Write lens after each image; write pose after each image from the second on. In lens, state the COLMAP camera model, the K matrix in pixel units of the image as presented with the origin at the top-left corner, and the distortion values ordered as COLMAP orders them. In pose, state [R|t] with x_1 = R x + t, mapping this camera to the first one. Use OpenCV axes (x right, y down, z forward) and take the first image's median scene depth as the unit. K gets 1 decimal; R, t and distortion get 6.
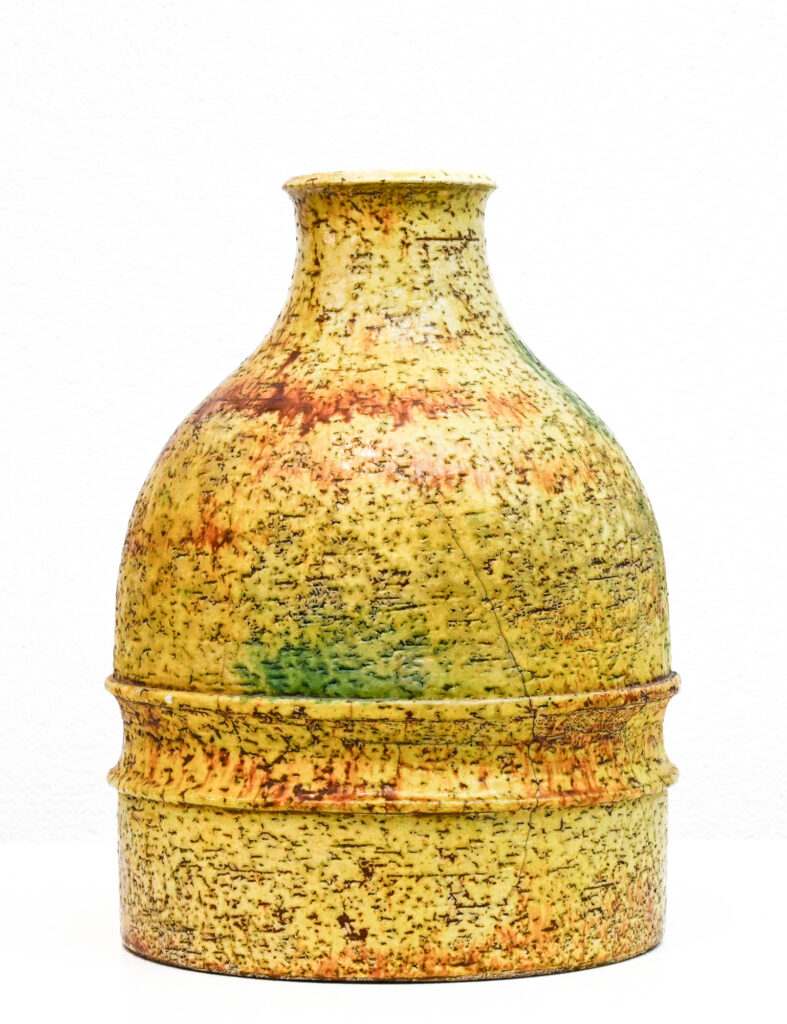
lens RADIAL K [[3402.9, 0, 446.2], [0, 3402.9, 405.4], [0, 0, 1]] dist [0.137529, 0.000000]
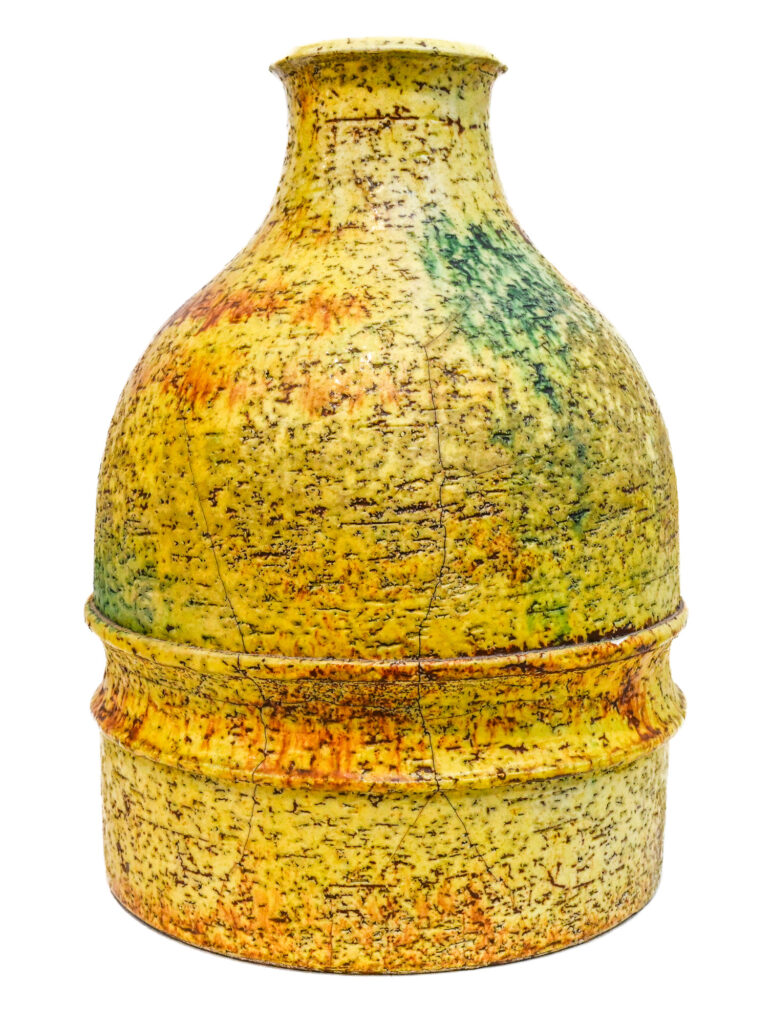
lens RADIAL K [[1476.3, 0, 434.9], [0, 1476.3, 501.8], [0, 0, 1]] dist [0.014814, 0.000000]
pose [[0.643606, 0.102995, -0.758396, 0.326377], [-0.010857, 0.992033, 0.125511, 0.001279], [0.765280, -0.072546, 0.639596, 0.795788]]
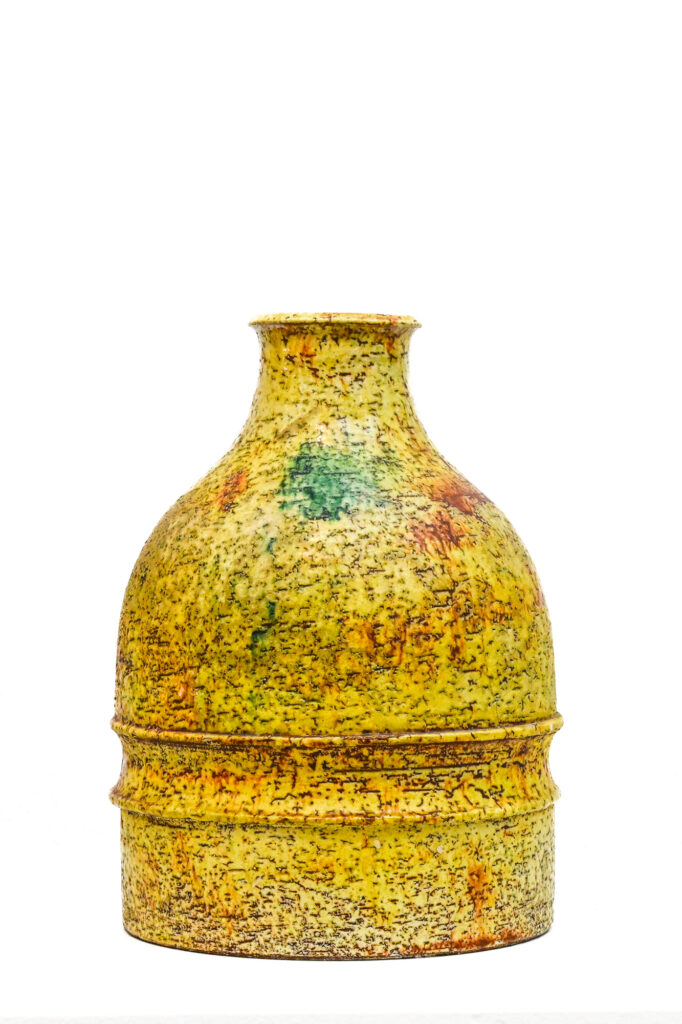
lens RADIAL K [[2775.8, 0, 342.1], [0, 2775.8, 511.3], [0, 0, 1]] dist [0.144002, 0.000000]
pose [[-0.401736, -0.006698, 0.915731, -1.016004], [0.008842, 0.999898, 0.011192, -0.007651], [-0.915713, 0.012593, -0.401636, 1.502168]]
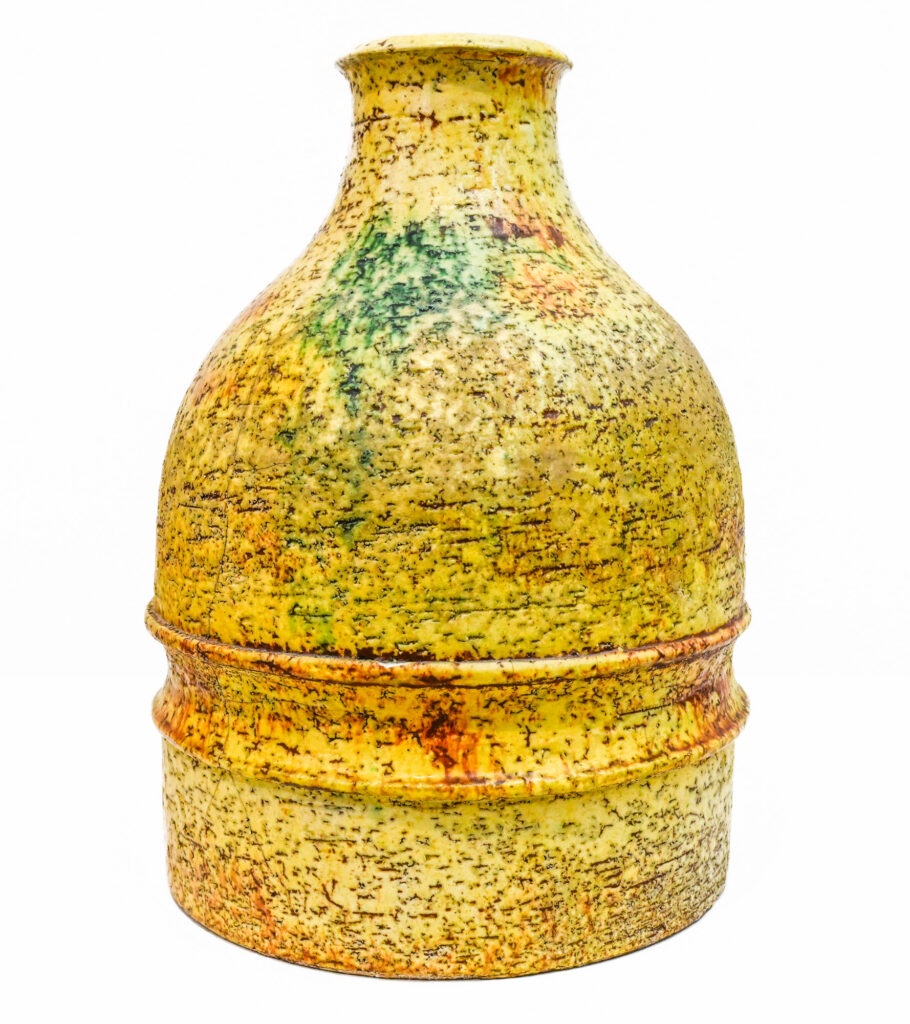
lens RADIAL K [[1497.7, 0, 519.6], [0, 1497.7, 499.8], [0, 0, 1]] dist [0.014551, 0.000000]
pose [[-0.179415, 0.126858, -0.975560, 0.411919], [-0.009809, 0.991371, 0.130718, -0.002254], [0.983725, 0.033022, -0.176622, 1.164586]]
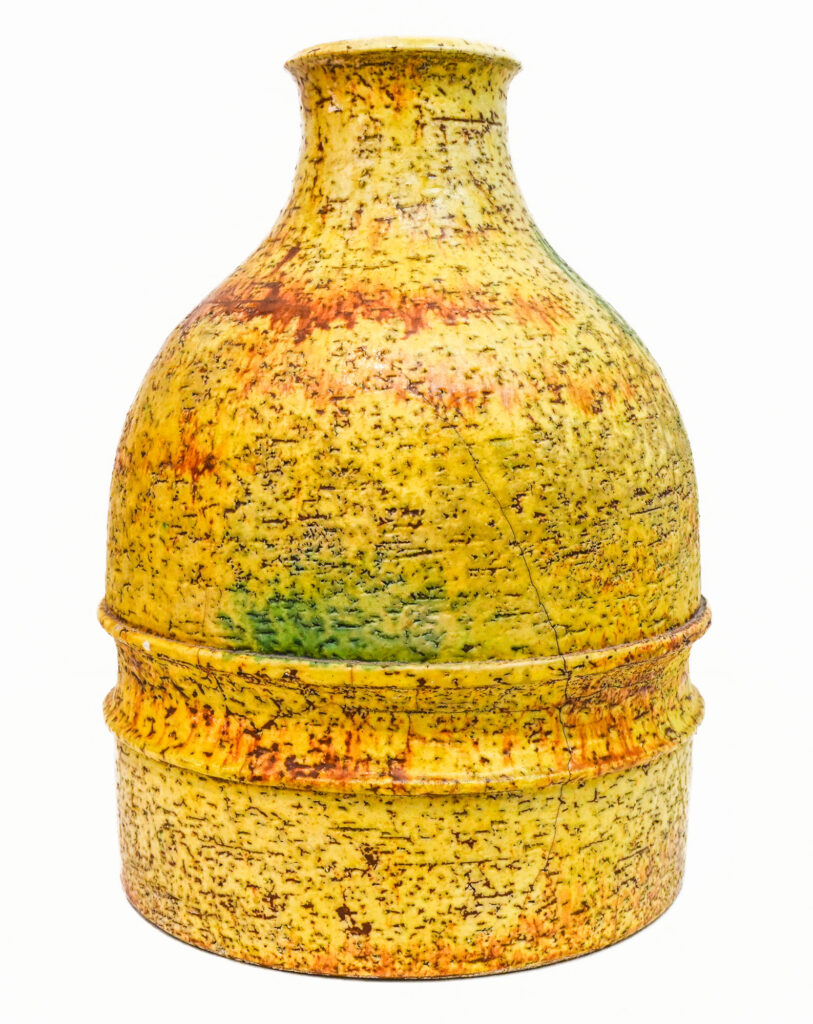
lens RADIAL K [[1480.1, 0, 424.4], [0, 1480.1, 501.7], [0, 0, 1]] dist [0.014394, 0.000000]
pose [[0.999945, 0.007092, -0.007724, -0.007491], [-0.006104, 0.992621, 0.121101, 0.003042], [0.008526, -0.121048, 0.992610, 0.632109]]
